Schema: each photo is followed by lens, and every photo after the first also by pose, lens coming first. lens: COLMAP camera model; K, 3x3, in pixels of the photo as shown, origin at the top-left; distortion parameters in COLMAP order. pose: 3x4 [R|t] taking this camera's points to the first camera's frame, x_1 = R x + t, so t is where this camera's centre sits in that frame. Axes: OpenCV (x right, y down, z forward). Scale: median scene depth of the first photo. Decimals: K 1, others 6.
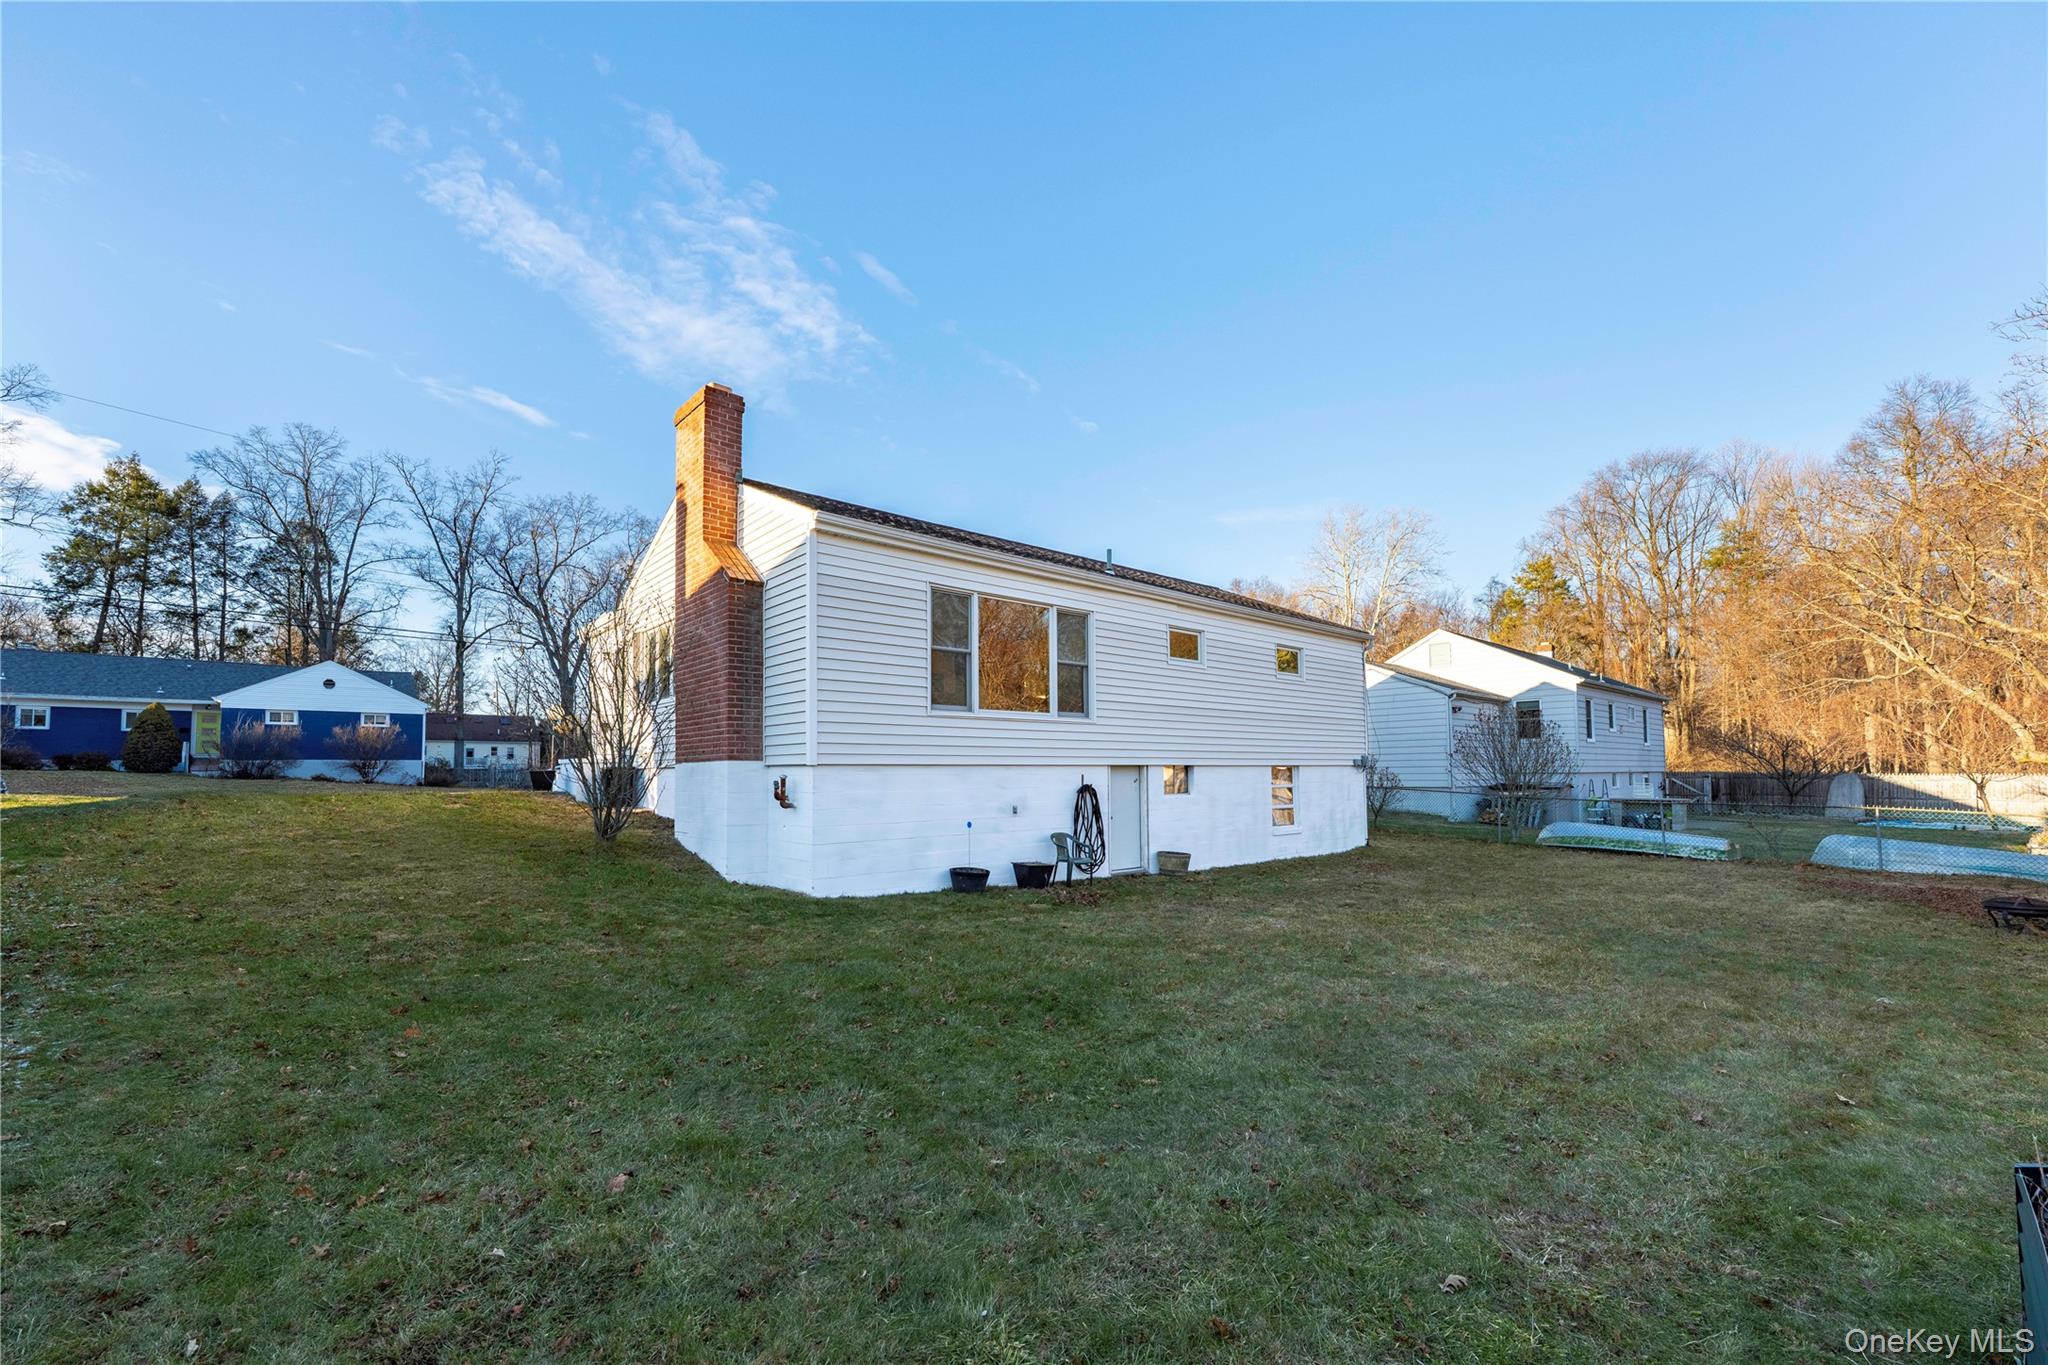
lens RADIAL K [[814.3, 0, 1027.3], [0, 814.3, 679.1], [0, 0, 1]] dist [0.000953, 0.000227]
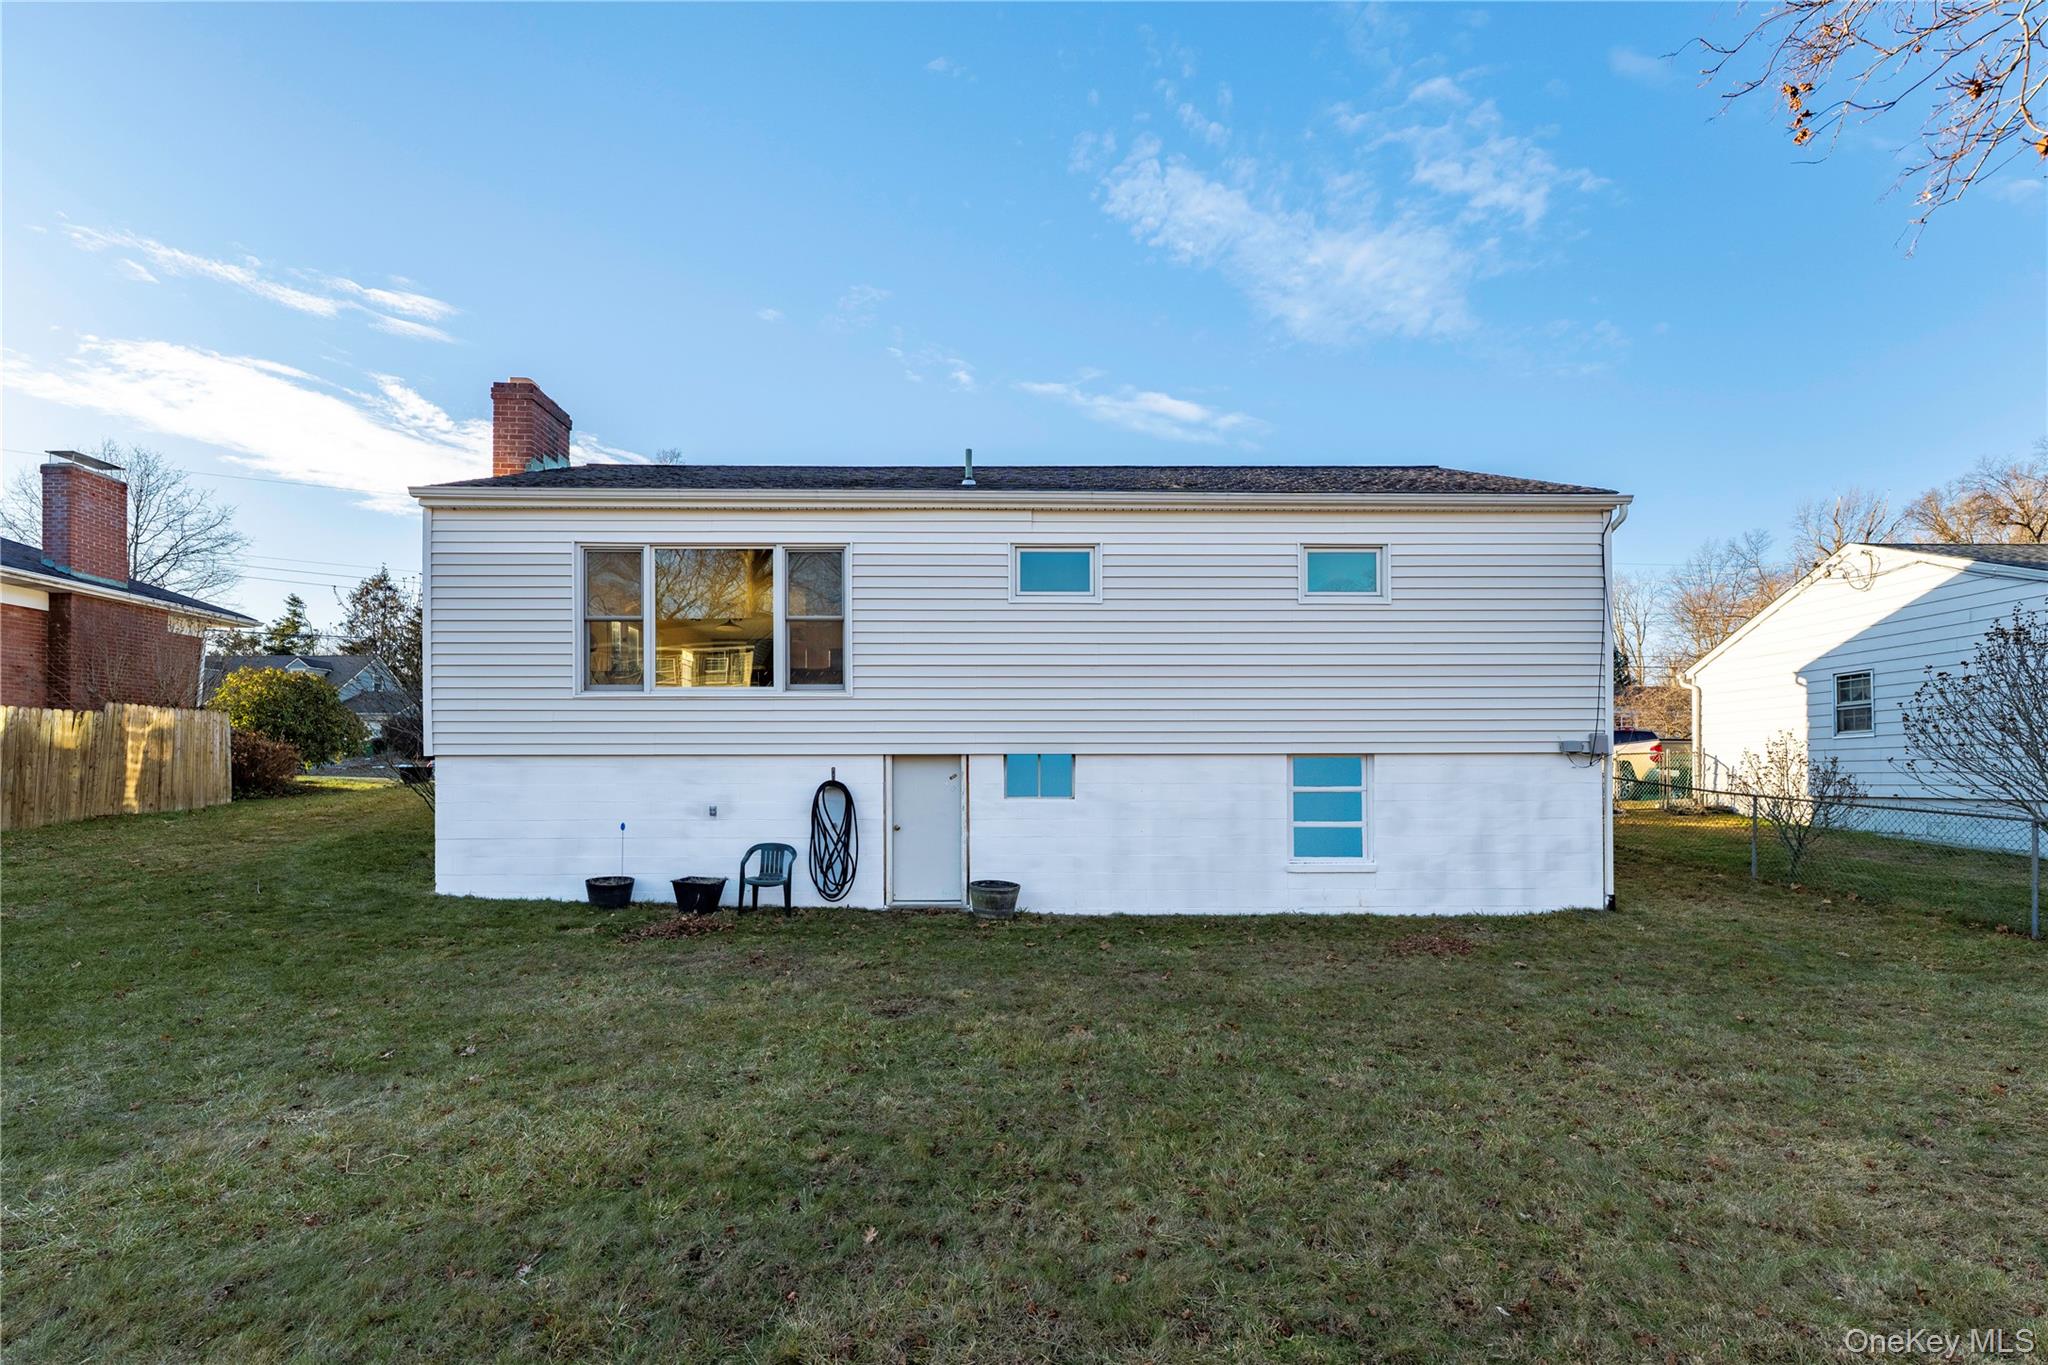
lens RADIAL K [[835.8, 0, 1023.8], [0, 835.8, 759.1], [0, 0, 1]] dist [0.001669, 0.000103]
pose [[0.765813, -0.011837, -0.642955, 0.680984], [0.072155, 0.995098, 0.067623, 0.069240], [0.639003, -0.098179, 0.762913, 0.522719]]
